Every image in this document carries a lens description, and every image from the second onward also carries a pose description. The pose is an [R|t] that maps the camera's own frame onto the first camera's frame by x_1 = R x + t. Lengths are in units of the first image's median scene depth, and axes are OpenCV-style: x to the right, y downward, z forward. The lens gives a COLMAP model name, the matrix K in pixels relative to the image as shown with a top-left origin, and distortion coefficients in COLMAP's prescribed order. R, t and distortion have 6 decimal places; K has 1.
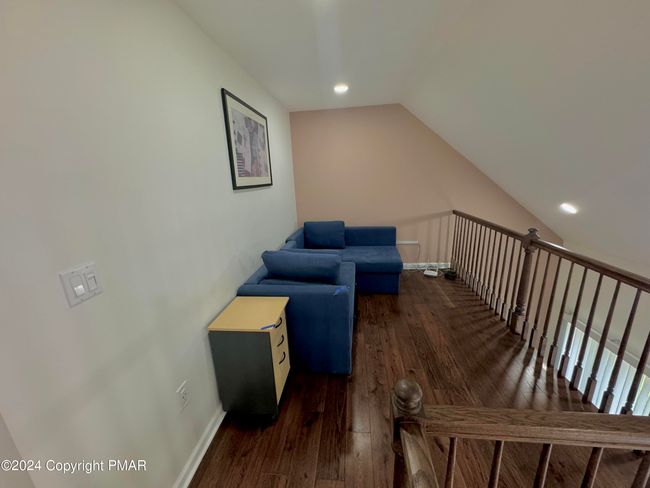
lens RADIAL K [[260.8, 0, 327.2], [0, 260.8, 243.1], [0, 0, 1]] dist [-0.001315, -0.000548]
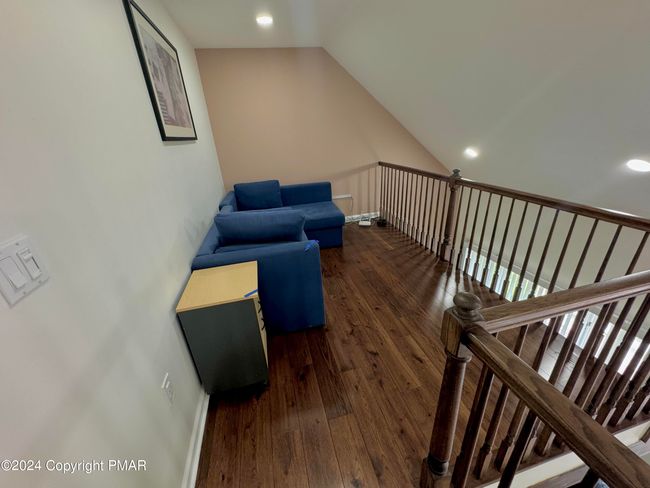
lens RADIAL K [[260.8, 0, 329.1], [0, 260.8, 241.8], [0, 0, 1]] dist [-0.001315, -0.000548]
pose [[0.940335, -0.149181, 0.305802, -0.152618], [0.107722, 0.983054, 0.148325, 0.028797], [-0.322747, -0.106533, 0.940471, 0.056577]]
